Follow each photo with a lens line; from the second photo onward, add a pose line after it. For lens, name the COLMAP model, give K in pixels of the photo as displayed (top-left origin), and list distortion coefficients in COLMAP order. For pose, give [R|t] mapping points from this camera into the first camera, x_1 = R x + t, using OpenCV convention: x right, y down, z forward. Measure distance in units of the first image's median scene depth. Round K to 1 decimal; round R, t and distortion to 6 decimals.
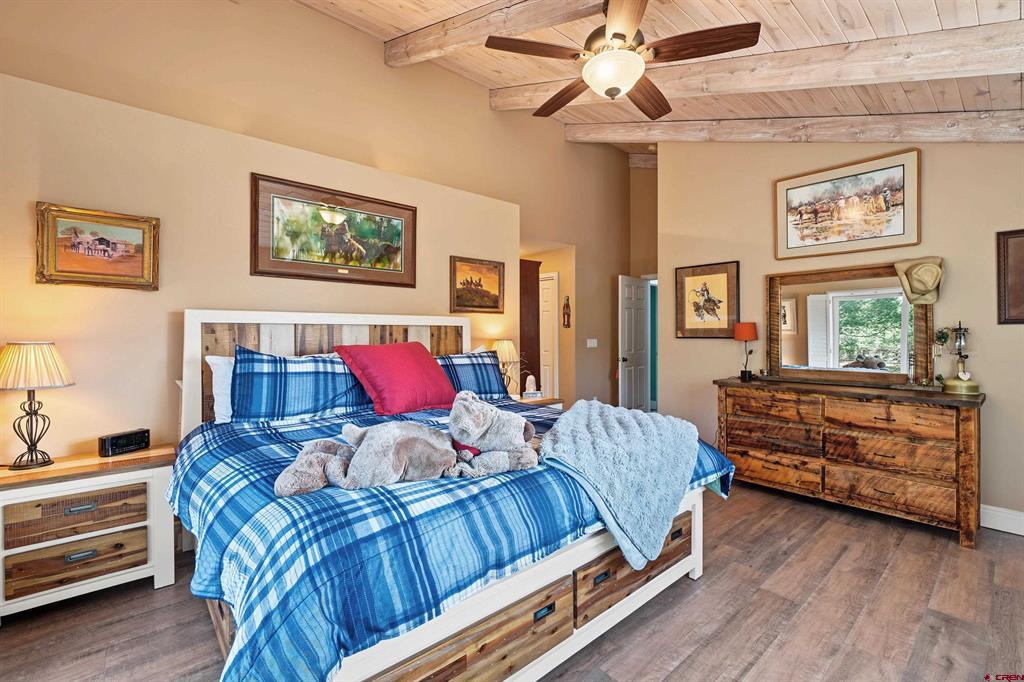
lens RADIAL K [[444.8, 0, 506.9], [0, 444.8, 336.2], [0, 0, 1]] dist [-0.005328, -0.000226]
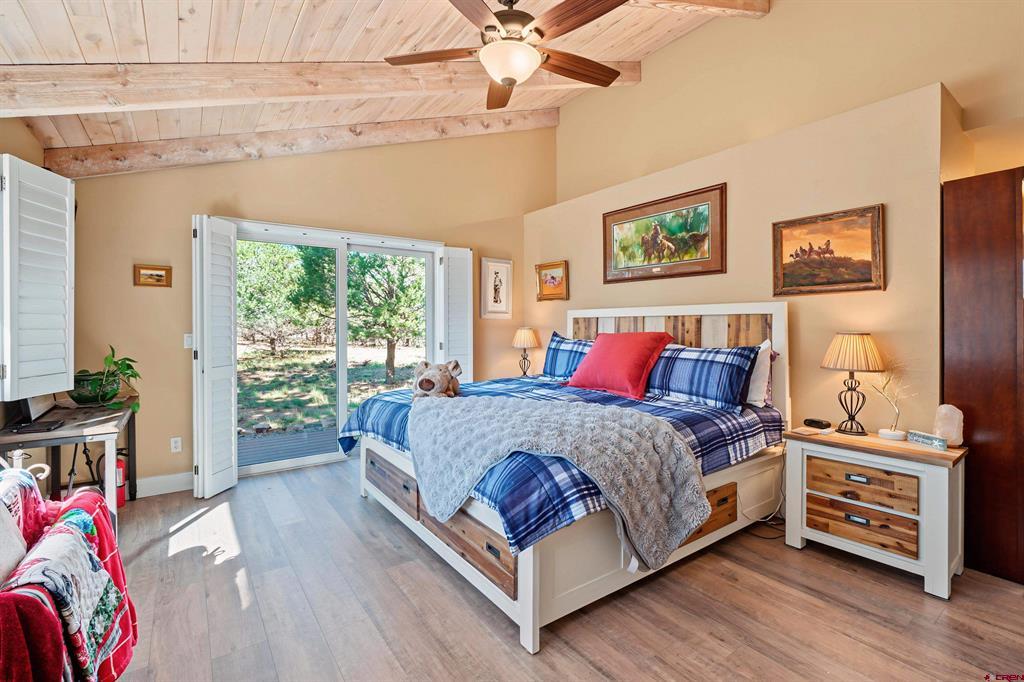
lens RADIAL K [[444.8, 0, 506.9], [0, 444.8, 336.2], [0, 0, 1]] dist [-0.005328, -0.000226]
pose [[-0.081860, 0.028206, -0.996245, 0.750649], [-0.001471, 0.999595, 0.028422, -0.006012], [0.996643, 0.003792, -0.081786, 0.657133]]
